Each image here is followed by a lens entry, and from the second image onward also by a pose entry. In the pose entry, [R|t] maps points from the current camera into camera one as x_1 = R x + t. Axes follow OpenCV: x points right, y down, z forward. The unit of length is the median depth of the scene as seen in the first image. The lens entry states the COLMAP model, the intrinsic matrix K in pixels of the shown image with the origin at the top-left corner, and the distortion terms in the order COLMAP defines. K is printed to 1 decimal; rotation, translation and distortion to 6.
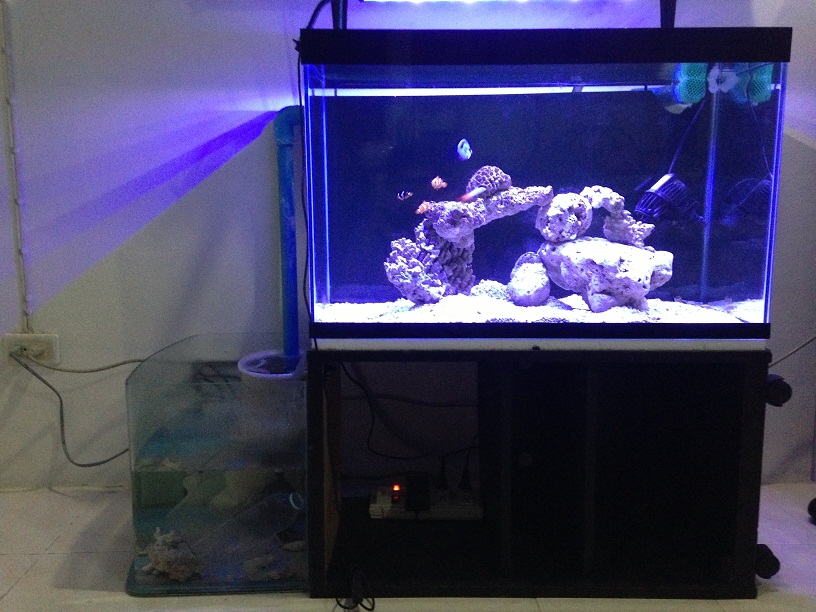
lens RADIAL K [[772.7, 0, 408.0], [0, 772.7, 306.0], [0, 0, 1]] dist [0.277370, -0.603064]
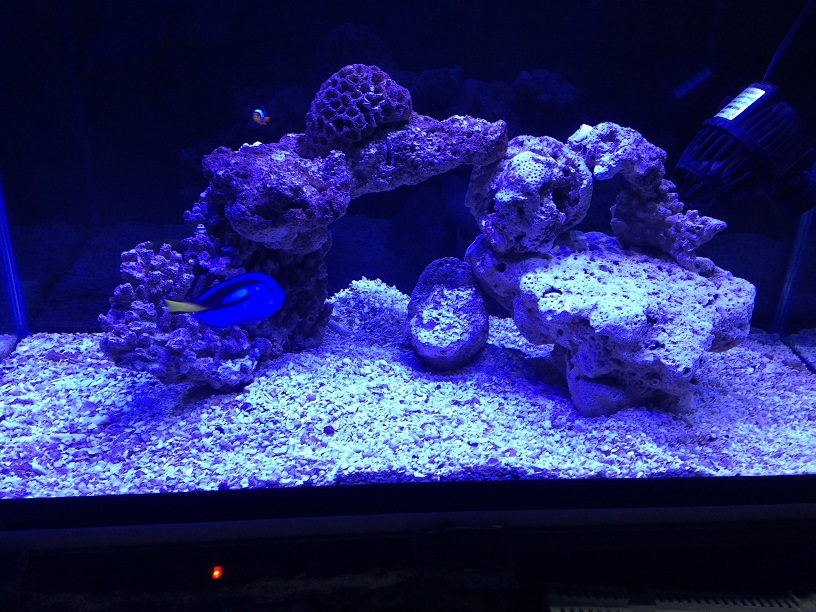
lens RADIAL K [[772.7, 0, 408.0], [0, 772.7, 306.0], [0, 0, 1]] dist [0.277370, -0.603064]
pose [[0.996365, -0.001529, 0.085168, 0.094605], [-0.026594, 0.944276, 0.328078, -0.197995], [-0.080924, -0.329151, 0.940803, 0.572898]]
